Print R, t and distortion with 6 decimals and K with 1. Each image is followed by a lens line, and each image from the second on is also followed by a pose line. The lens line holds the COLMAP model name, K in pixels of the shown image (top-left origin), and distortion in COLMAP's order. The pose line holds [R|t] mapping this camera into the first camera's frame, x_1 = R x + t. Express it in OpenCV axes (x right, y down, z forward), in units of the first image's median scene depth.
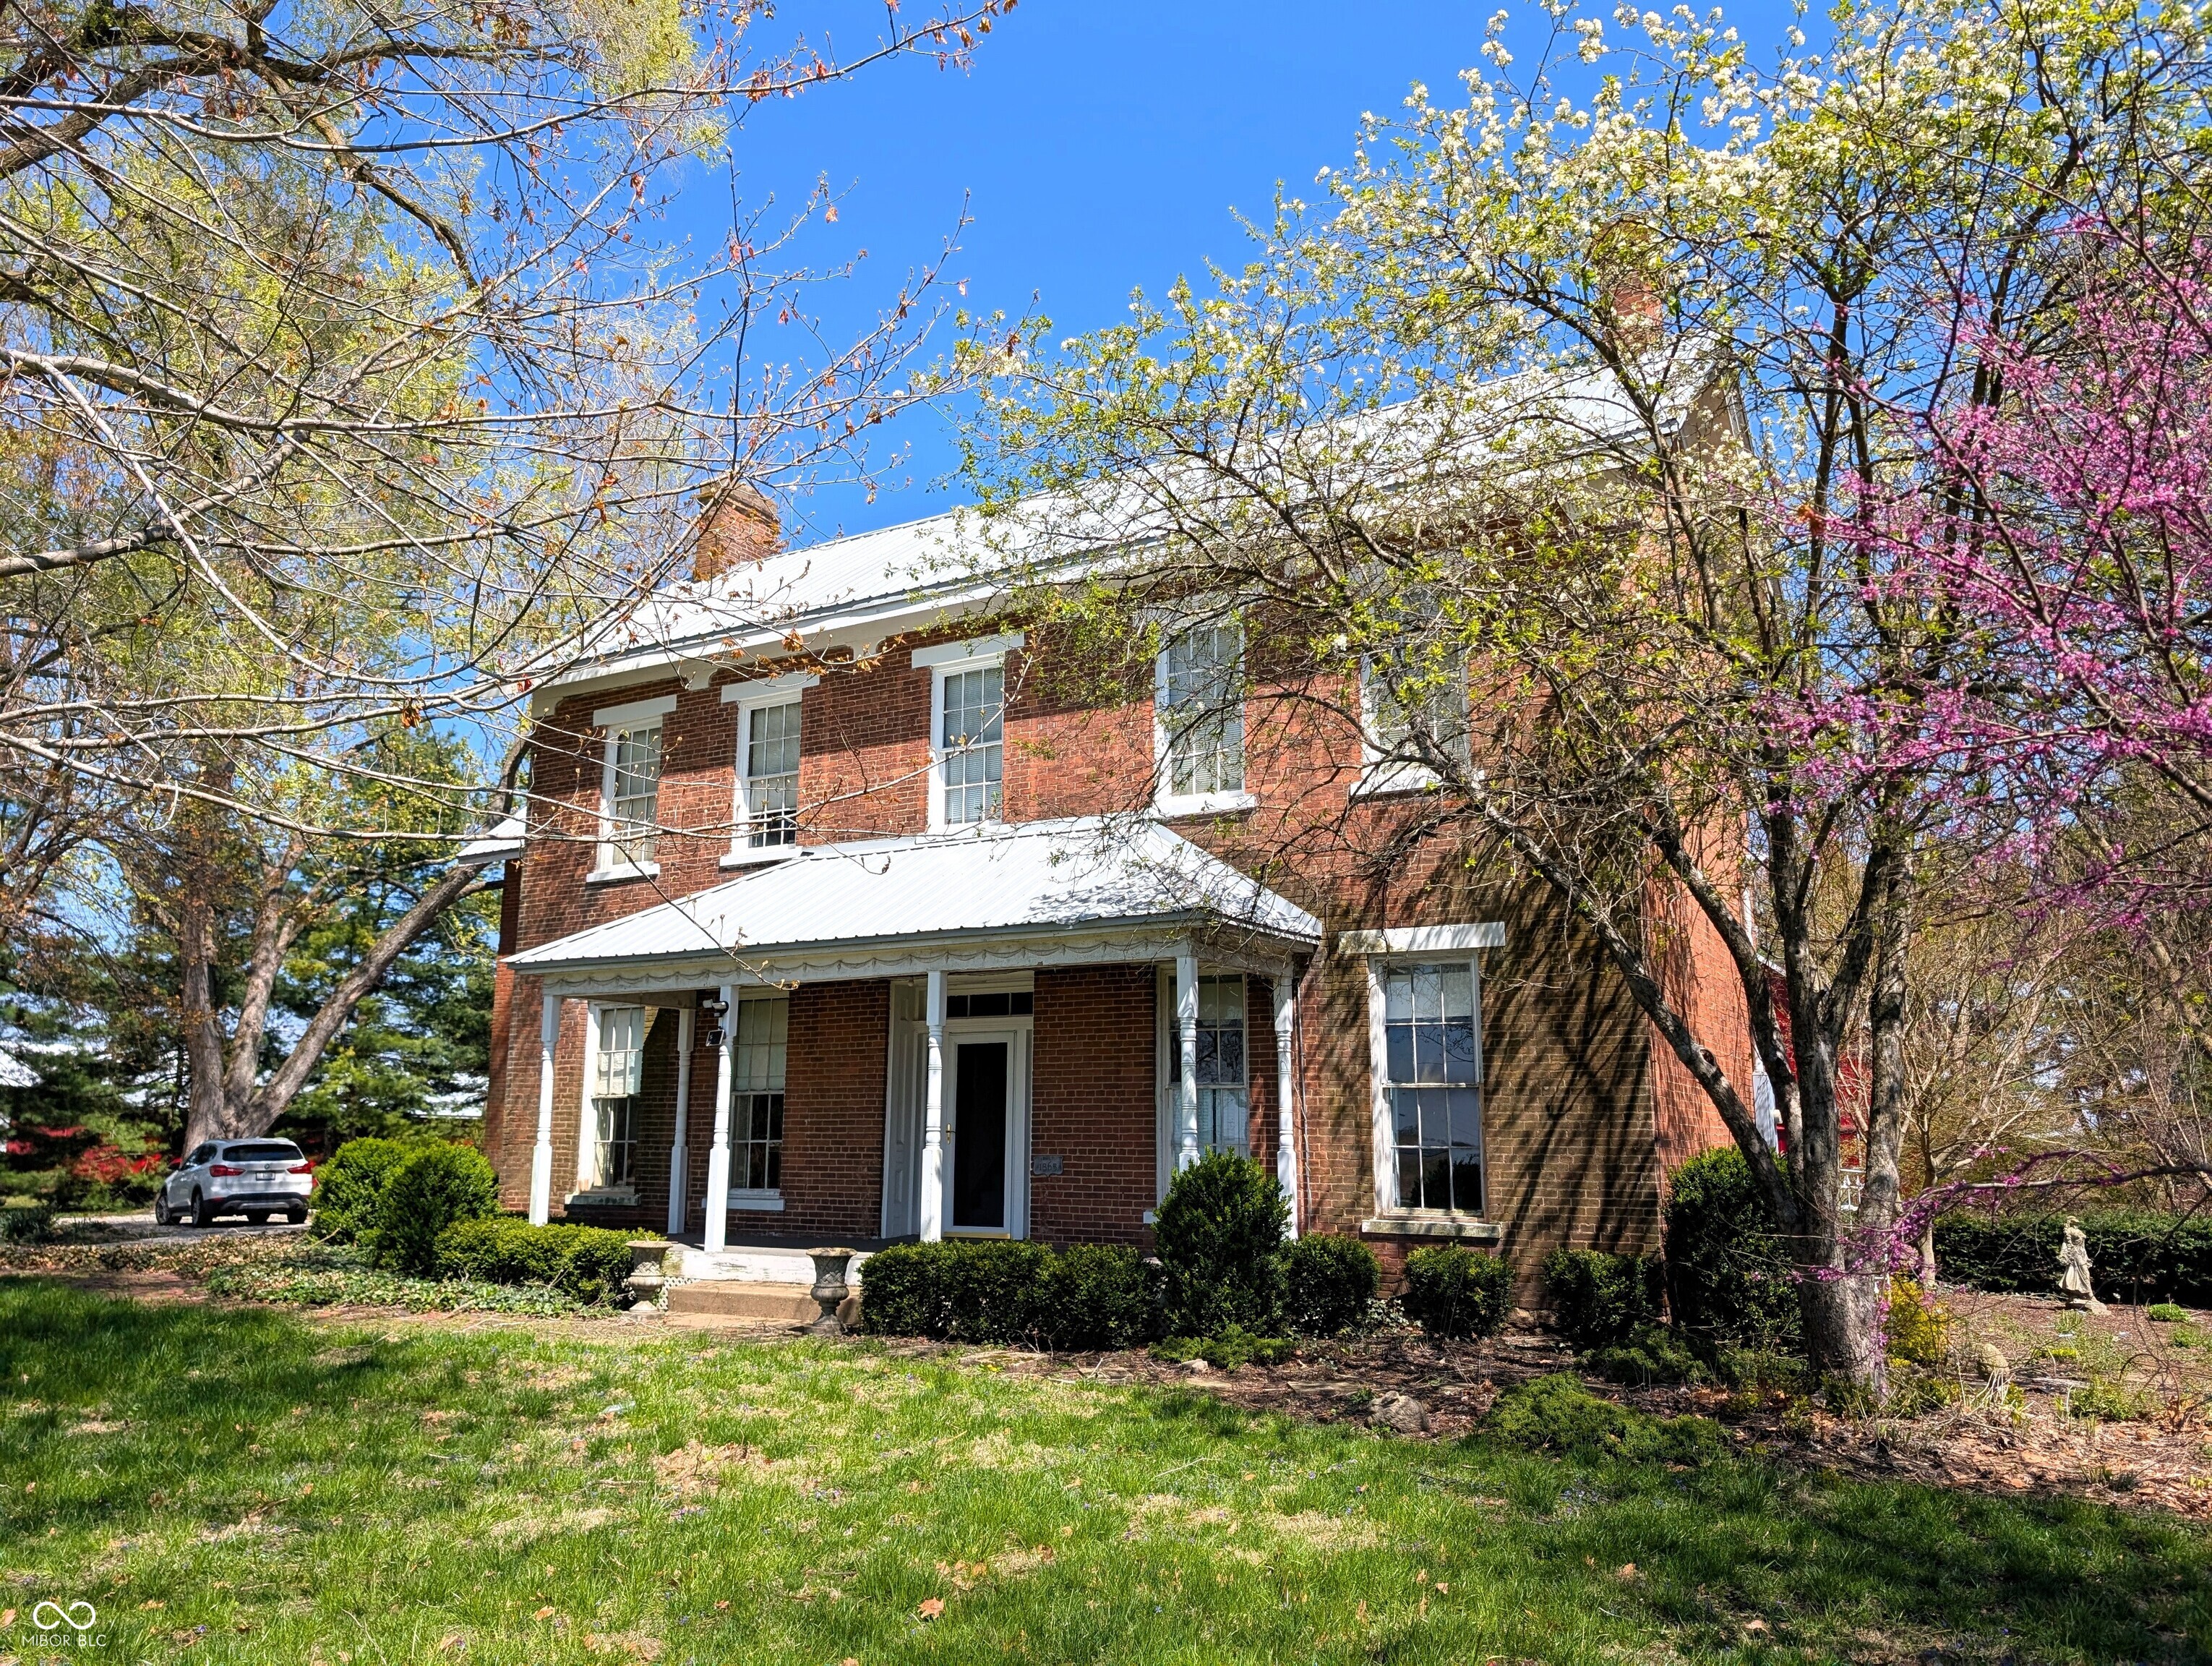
lens RADIAL K [[1690.8, 0, 1106.8], [0, 1690.8, 781.1], [0, 0, 1]] dist [0.080202, 0.000167]
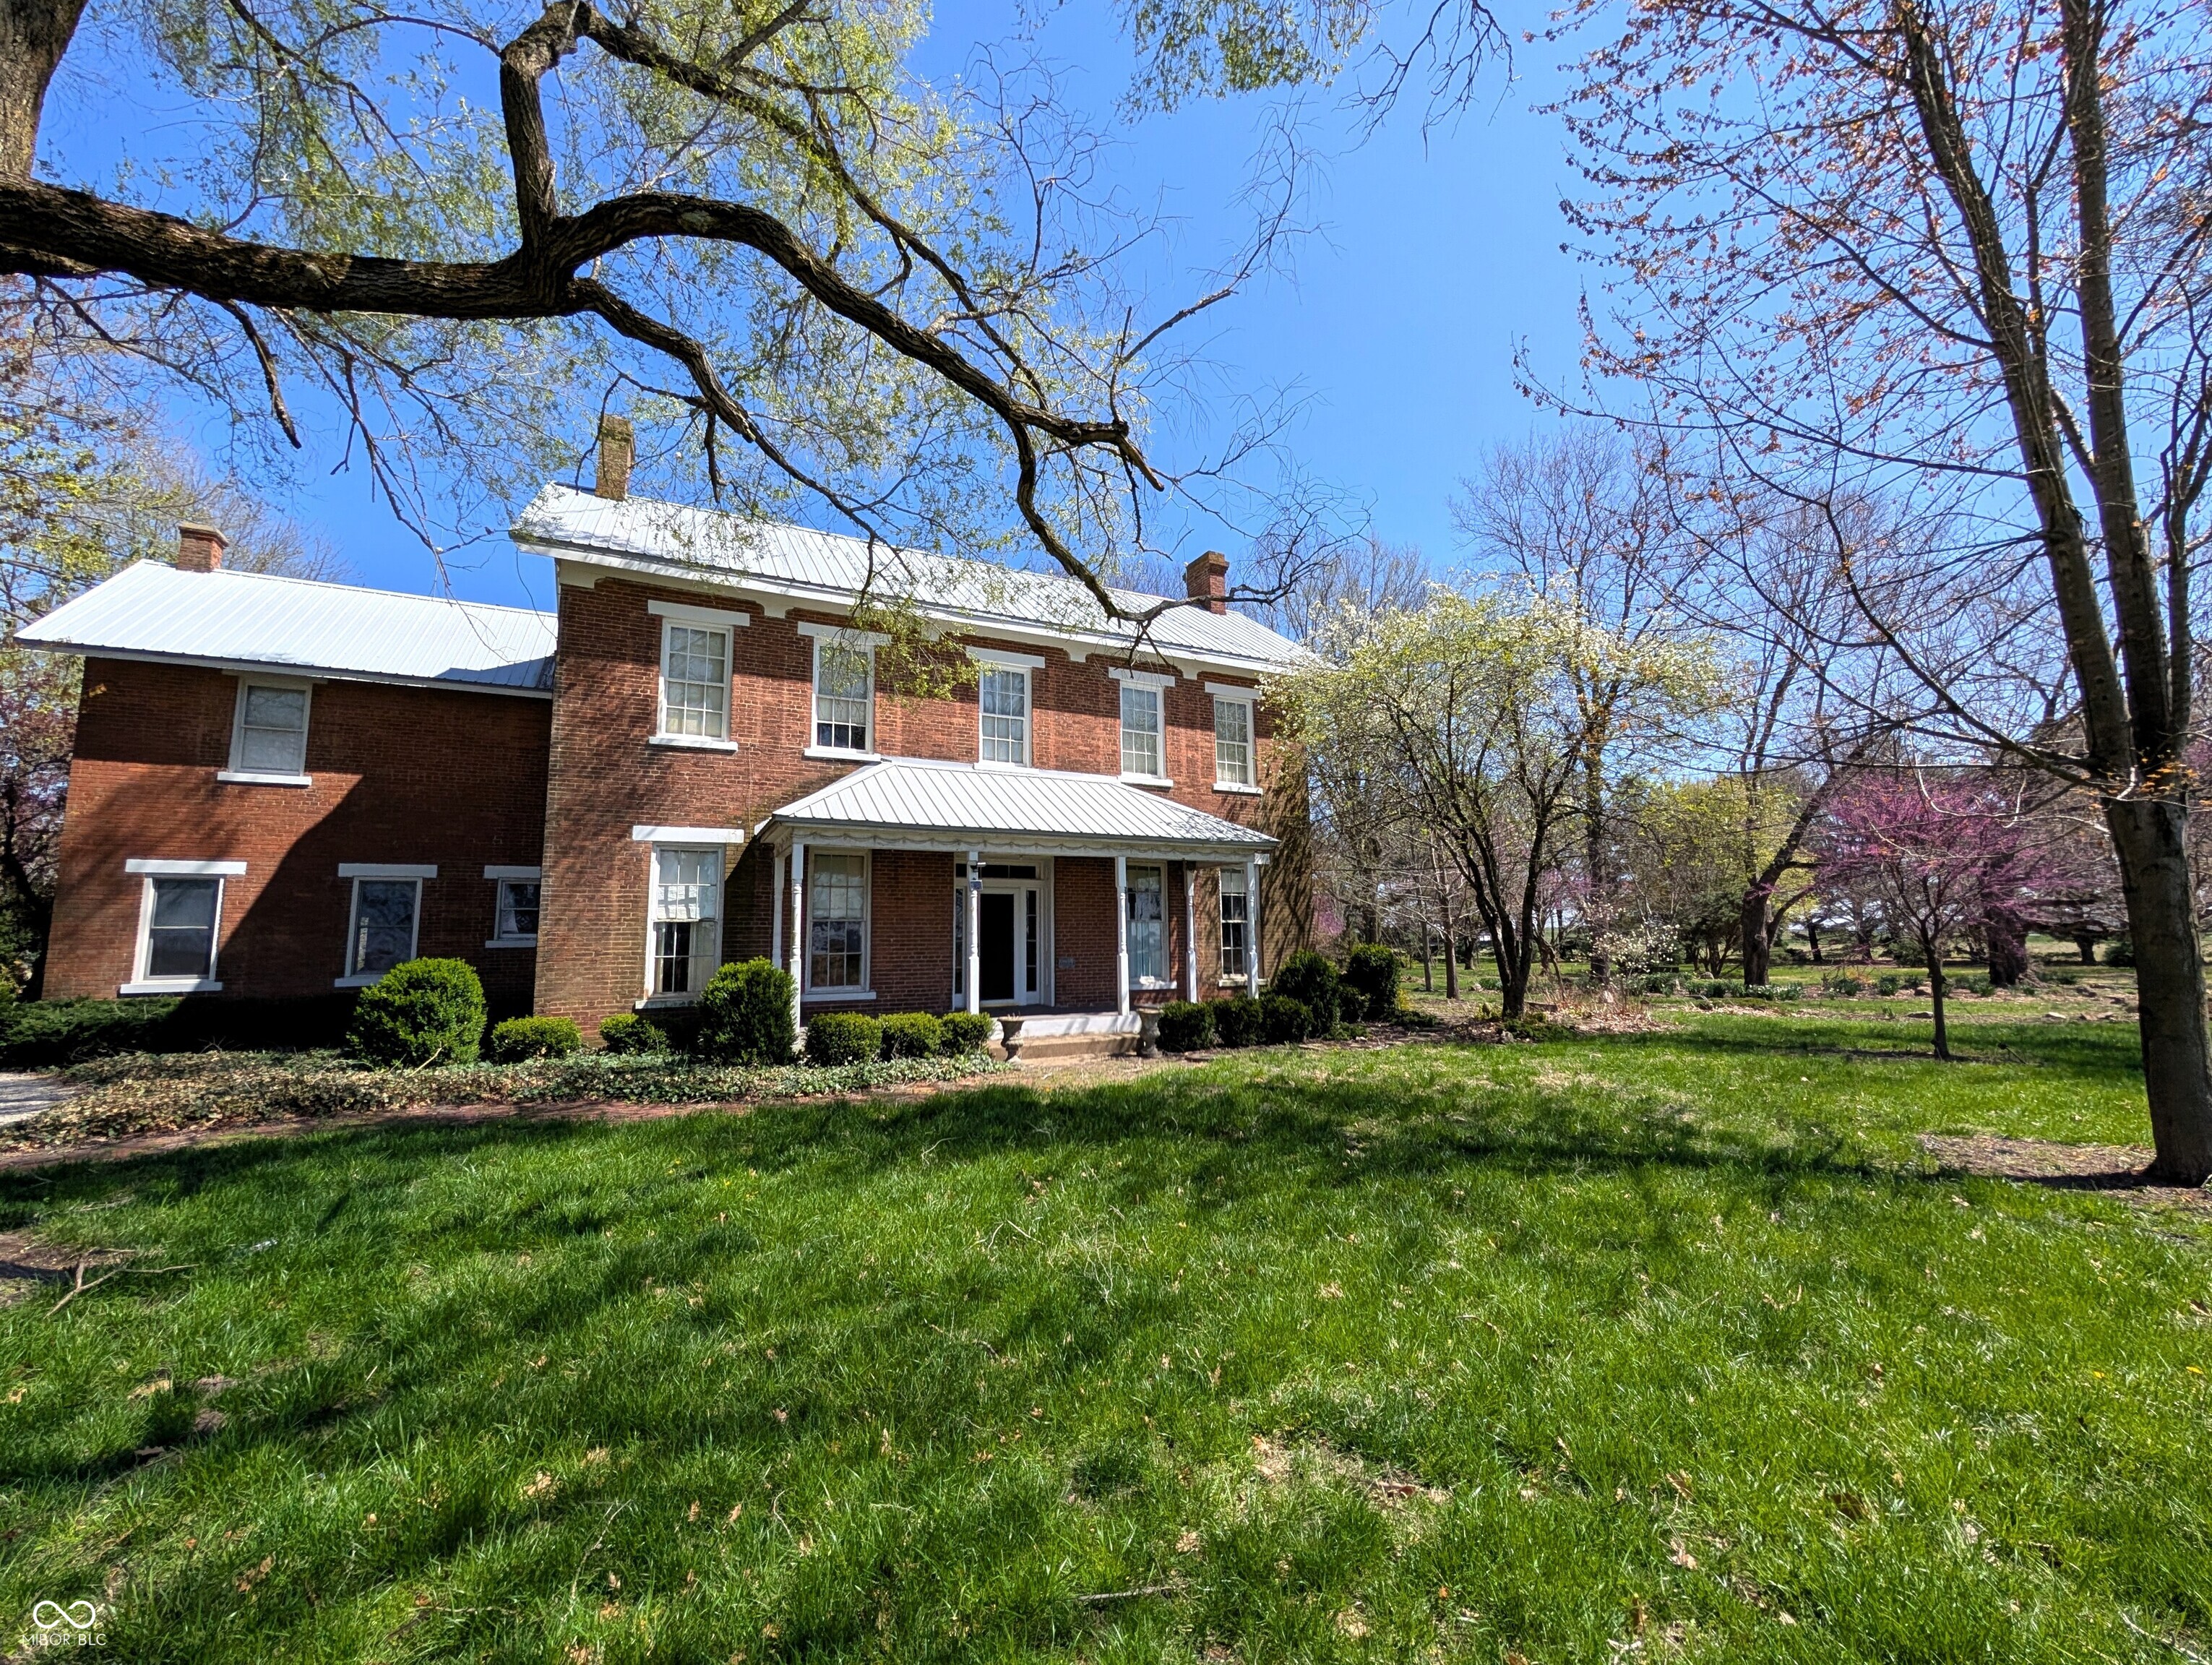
lens RADIAL K [[846.3, 0, 1106.0], [0, 846.3, 832.5], [0, 0, 1]] dist [0.001075, 0.000301]
pose [[0.517765, 0.101713, 0.849455, -0.739085], [-0.158774, 0.987083, -0.021416, 0.096083], [-0.840661, -0.123783, 0.527226, 0.475961]]
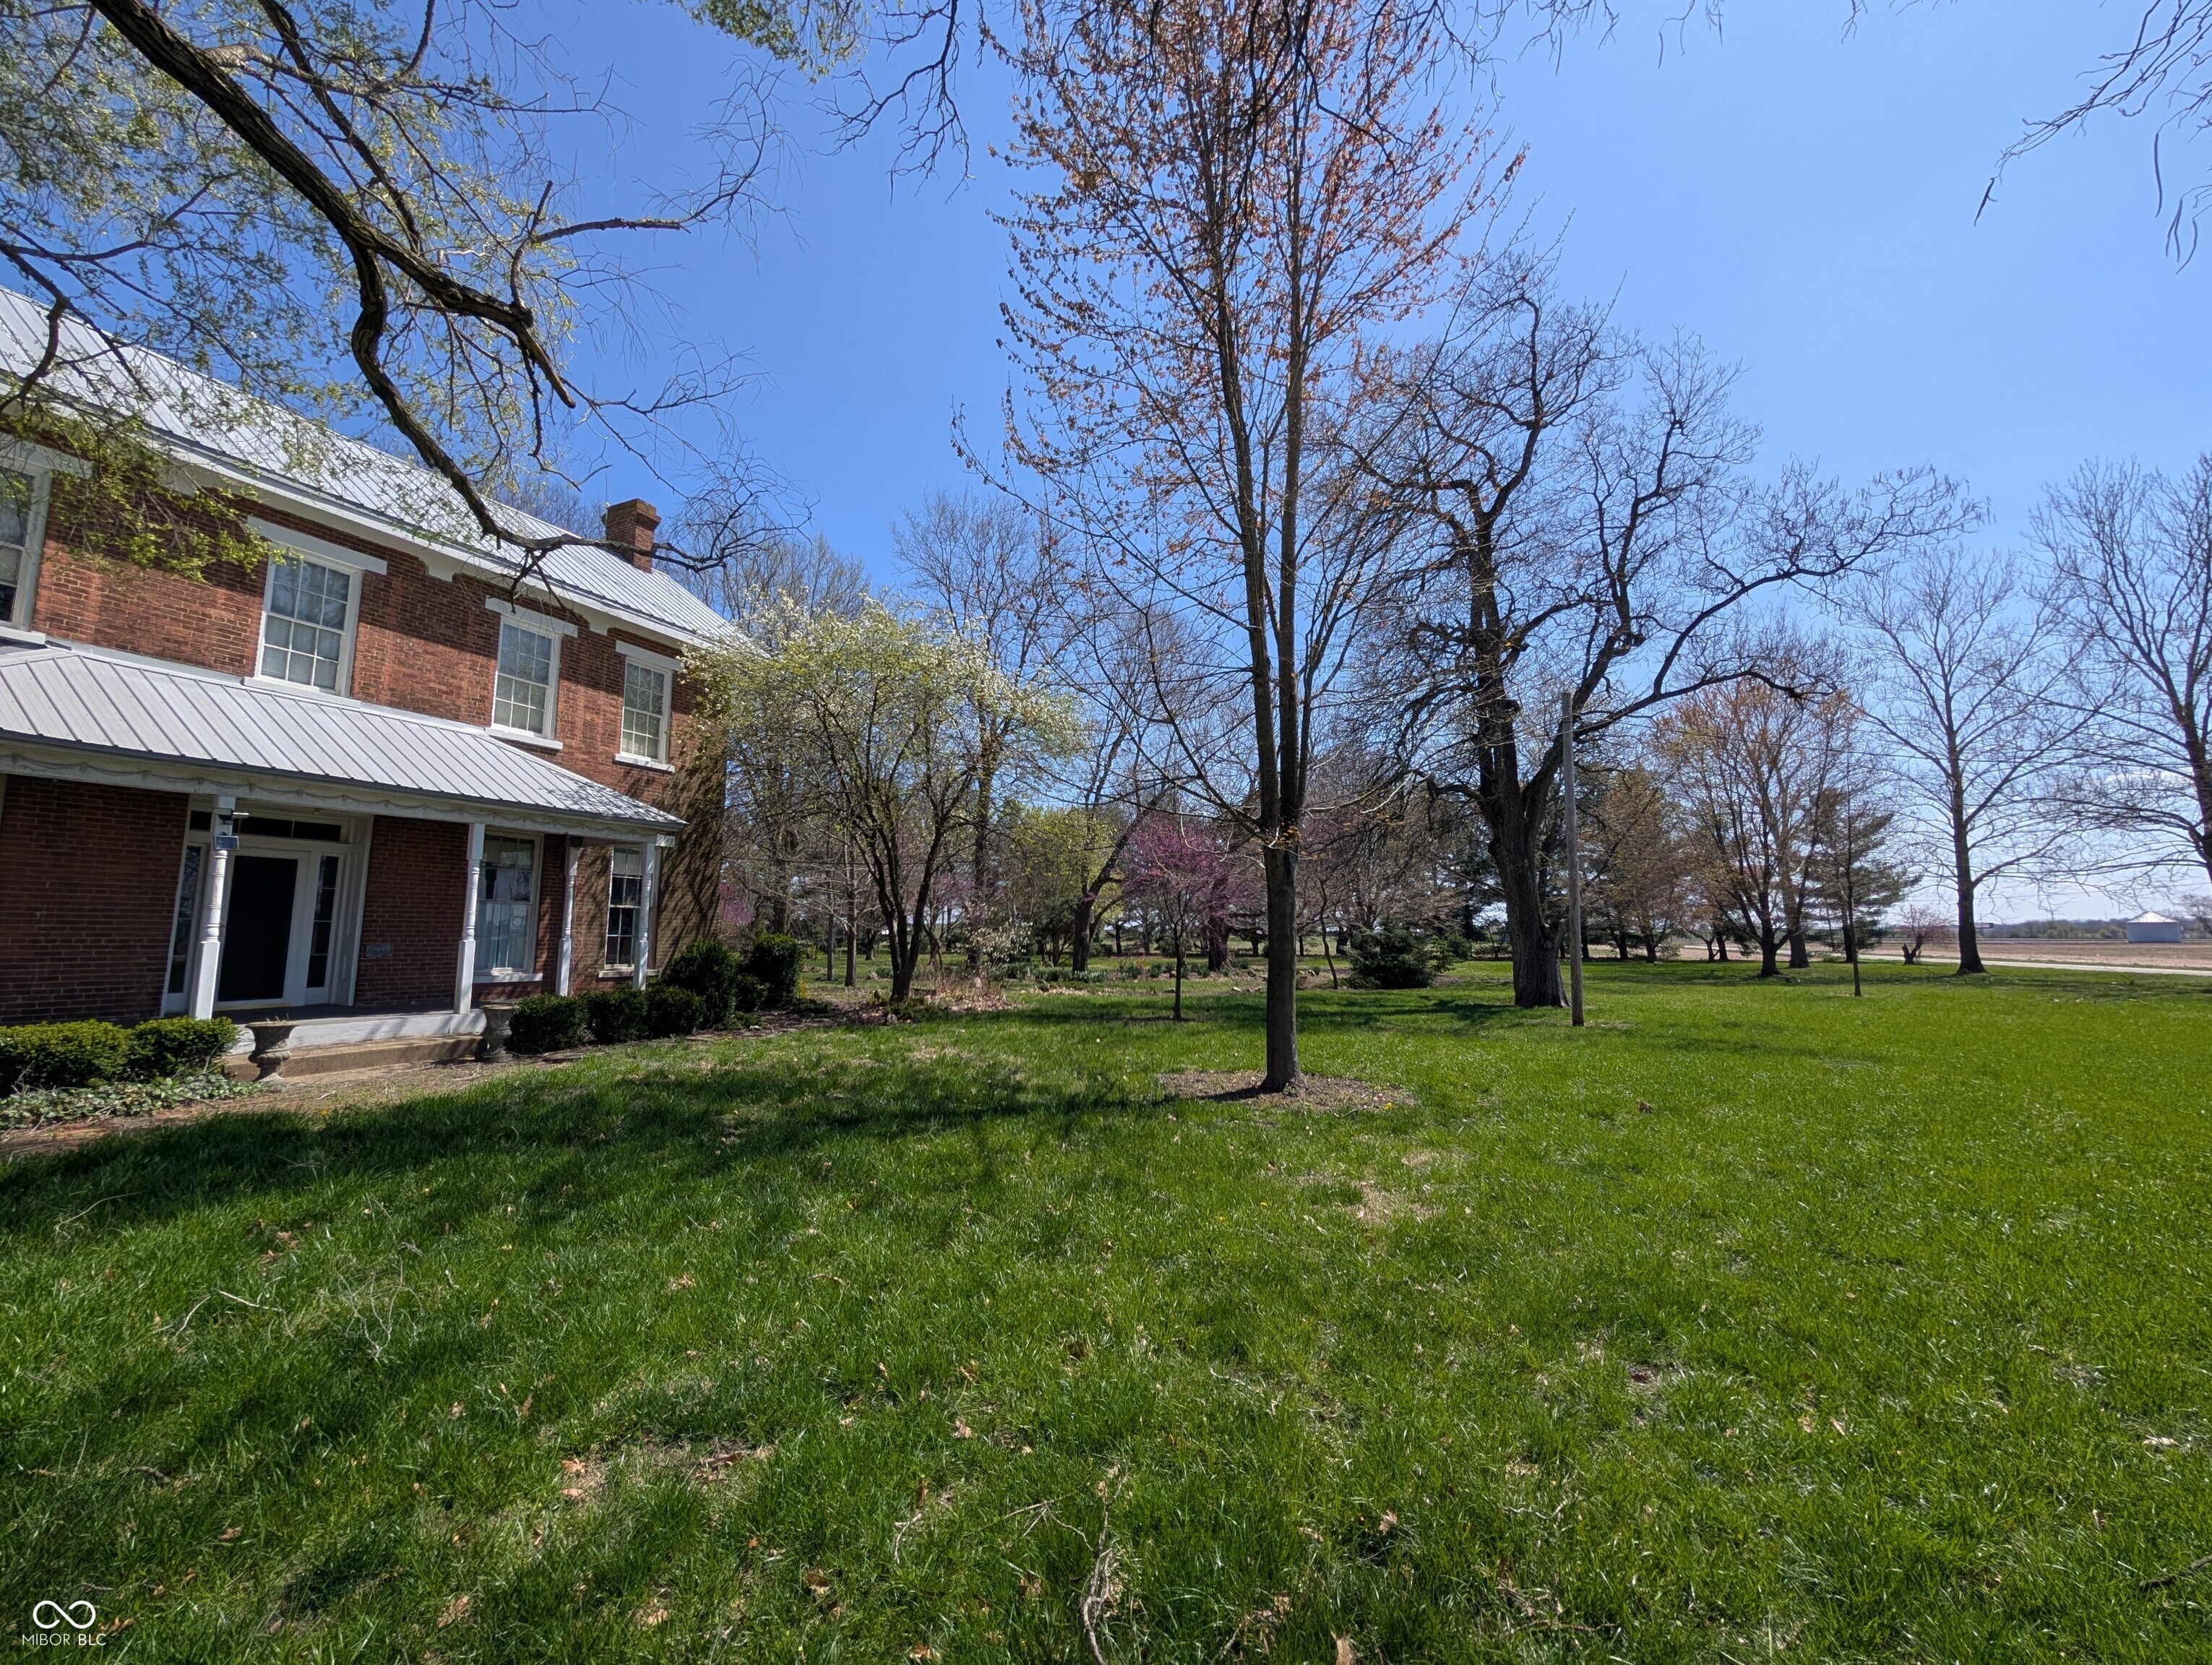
lens RADIAL K [[823.3, 0, 1081.6], [0, 823.3, 833.0], [0, 0, 1]] dist [0.000200, 0.000433]
pose [[-0.101167, 0.118079, 0.987837, -0.739108], [-0.204905, 0.969170, -0.136833, 0.098010], [-0.973539, -0.216256, -0.073853, 0.465951]]
